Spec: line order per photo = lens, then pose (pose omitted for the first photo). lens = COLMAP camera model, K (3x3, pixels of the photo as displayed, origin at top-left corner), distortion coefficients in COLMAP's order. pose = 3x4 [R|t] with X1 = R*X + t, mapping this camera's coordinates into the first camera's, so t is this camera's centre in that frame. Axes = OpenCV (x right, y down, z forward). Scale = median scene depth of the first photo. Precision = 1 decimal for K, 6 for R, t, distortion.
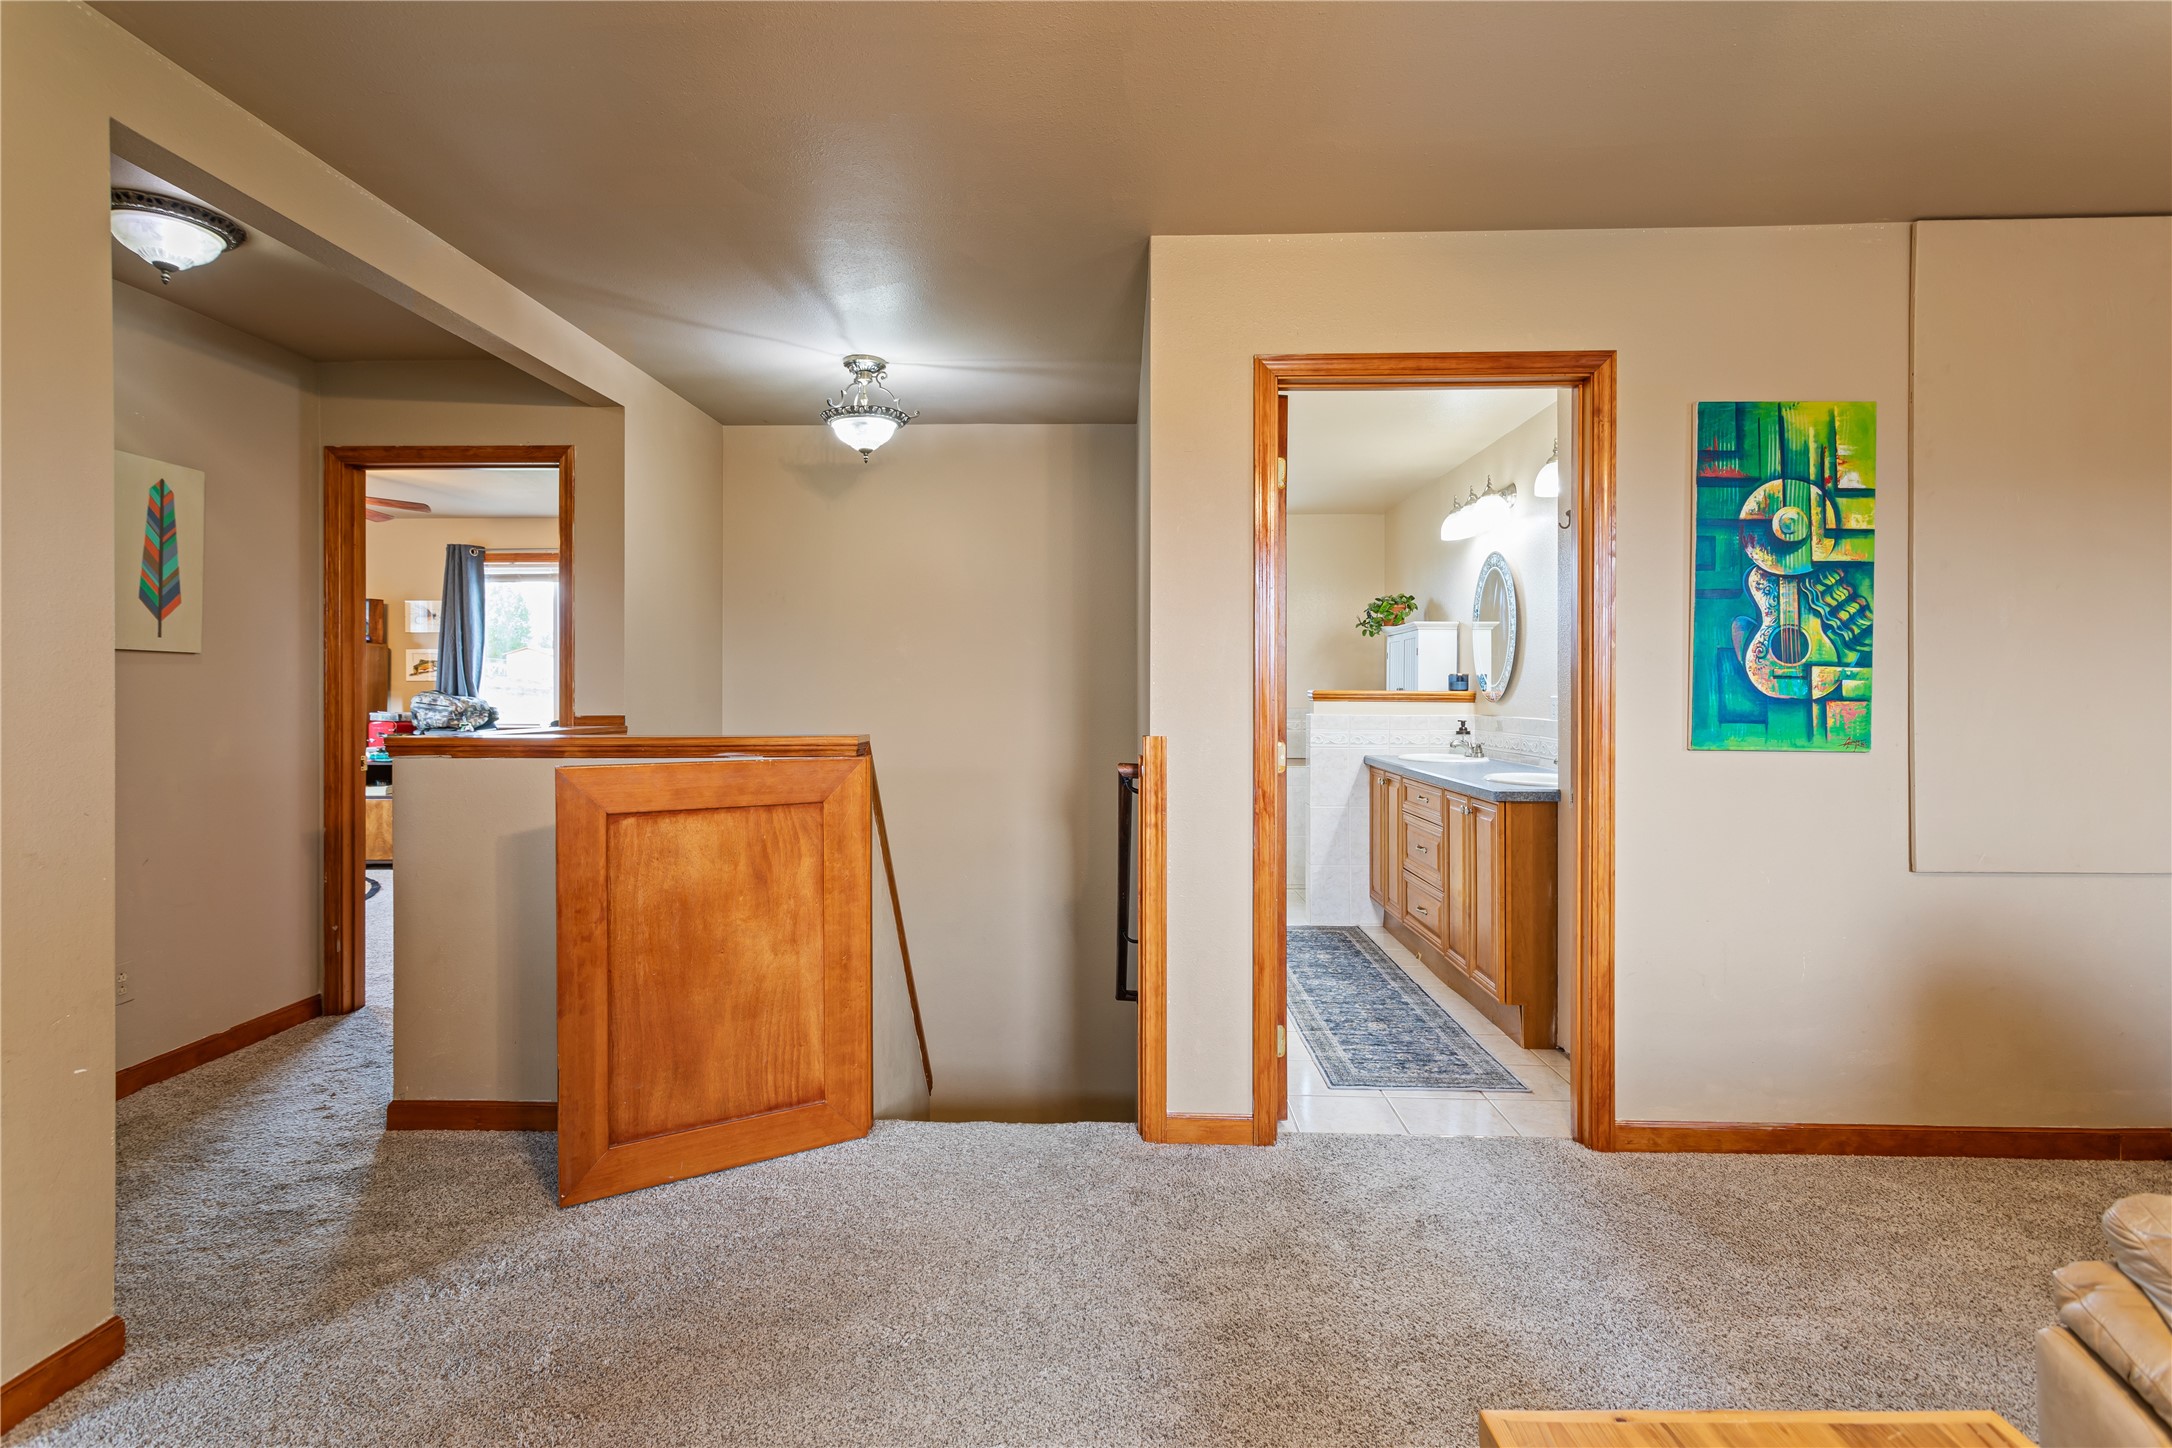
lens RADIAL K [[1042.8, 0, 1083.5], [0, 1042.8, 663.6], [0, 0, 1]] dist [-0.000228, -0.000453]
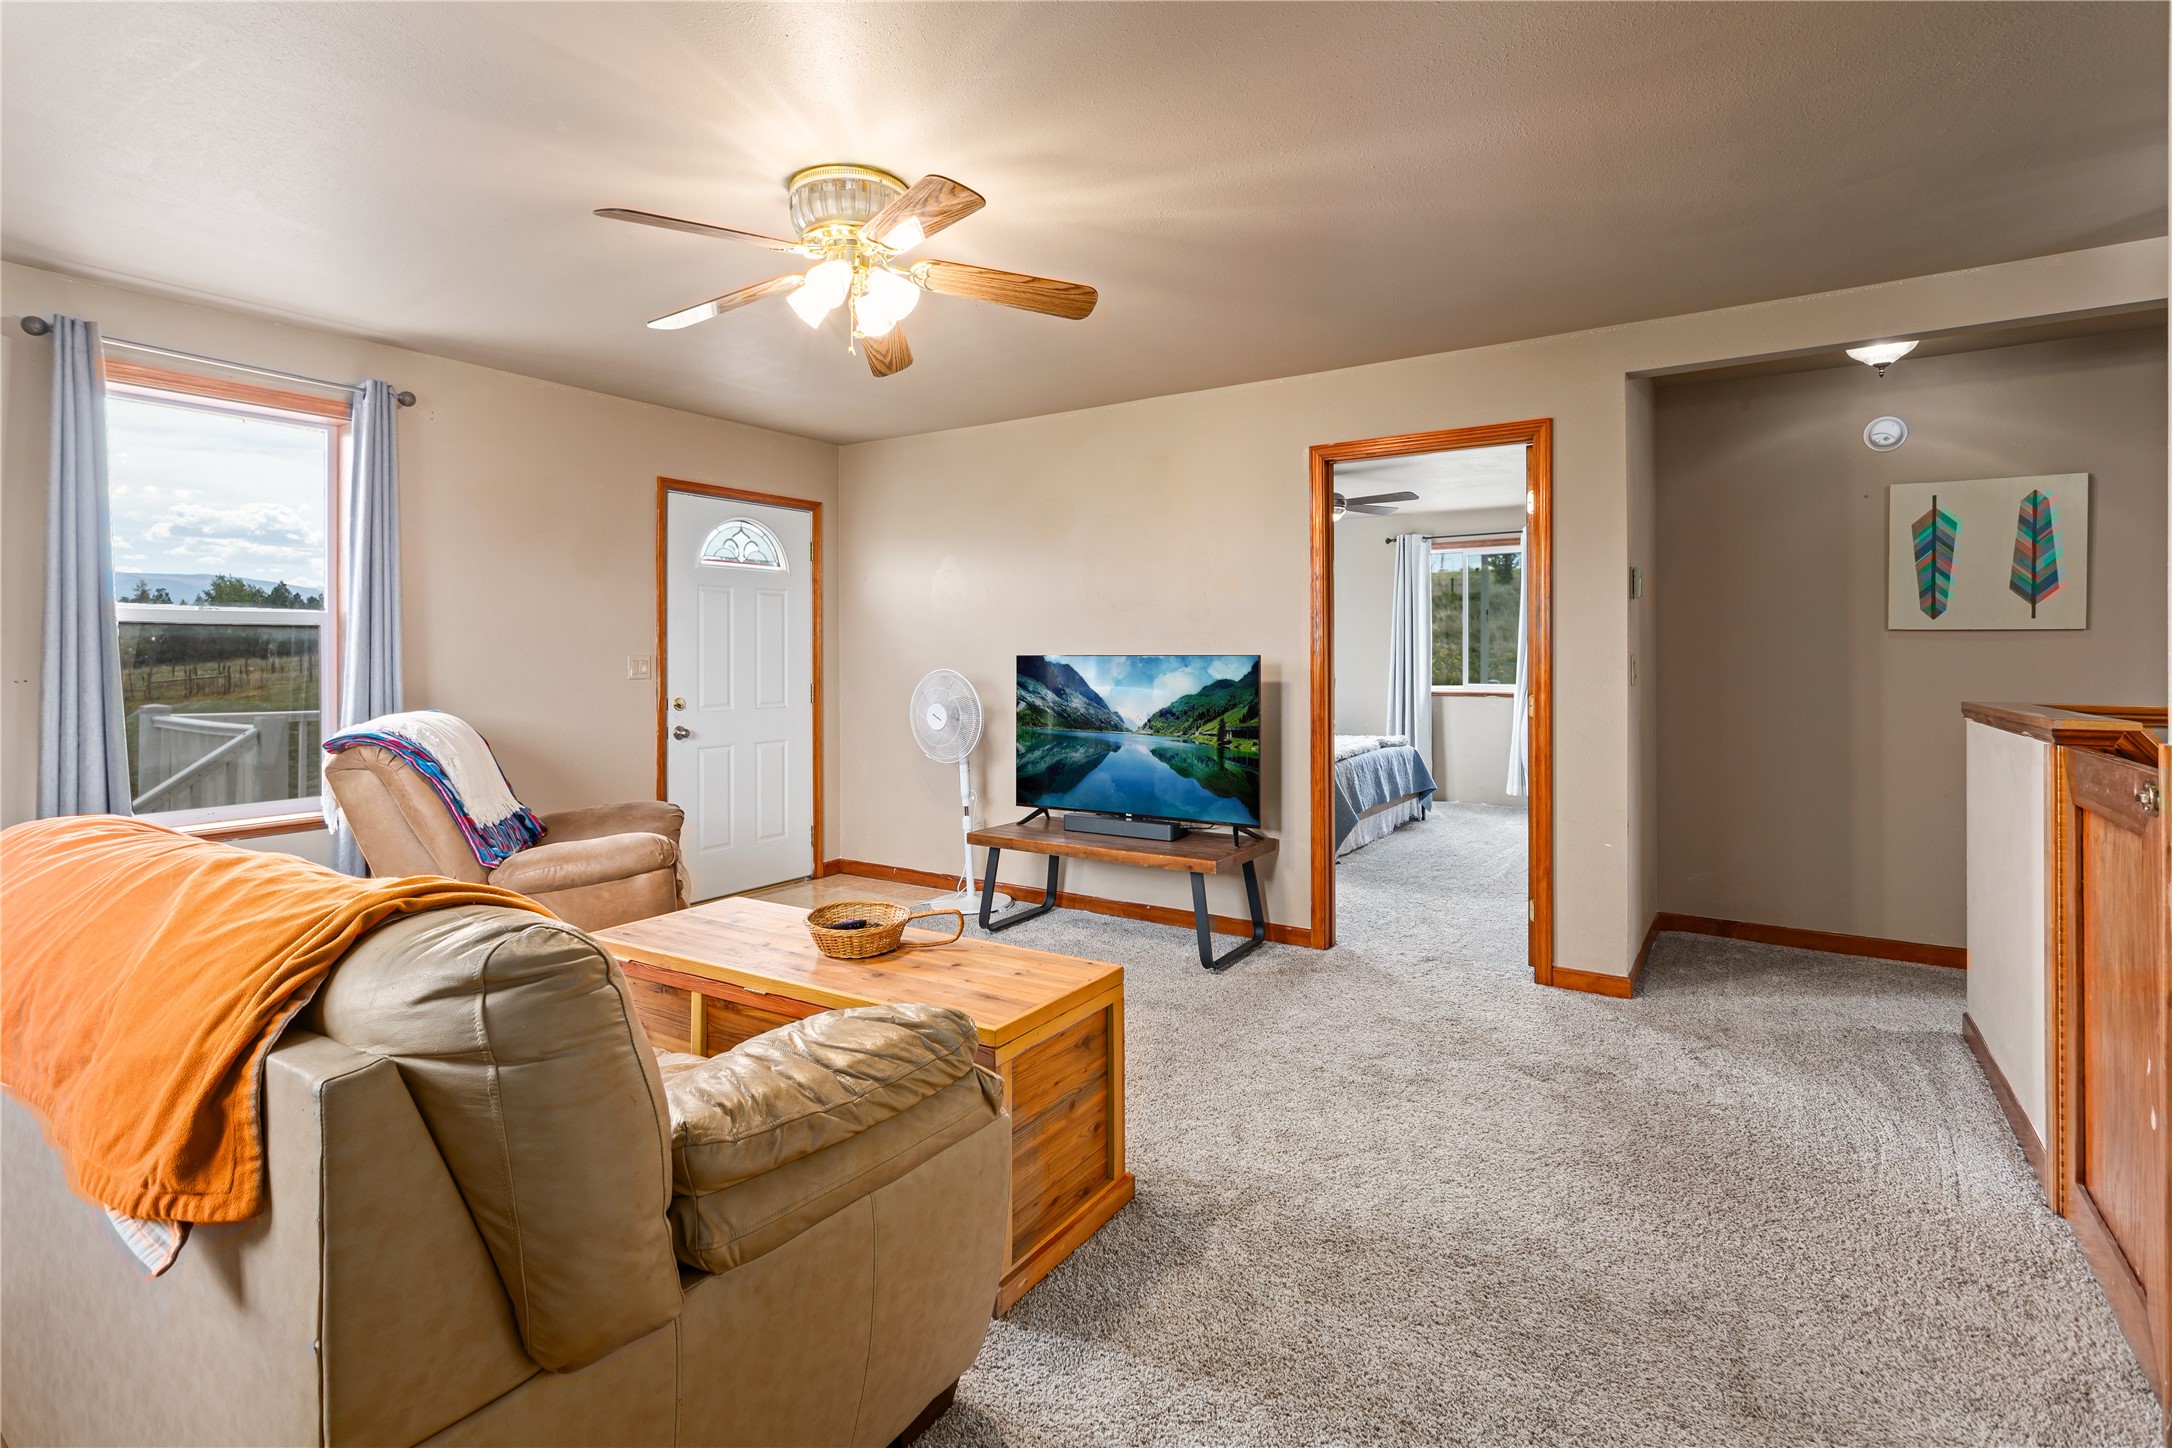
lens RADIAL K [[1042.8, 0, 1083.5], [0, 1042.8, 663.6], [0, 0, 1]] dist [-0.000228, -0.000453]
pose [[-0.510044, 0.009907, -0.860091, 0.625515], [0.022524, 0.999745, -0.001842, 0.004328], [0.859854, -0.020312, -0.510137, 0.546339]]
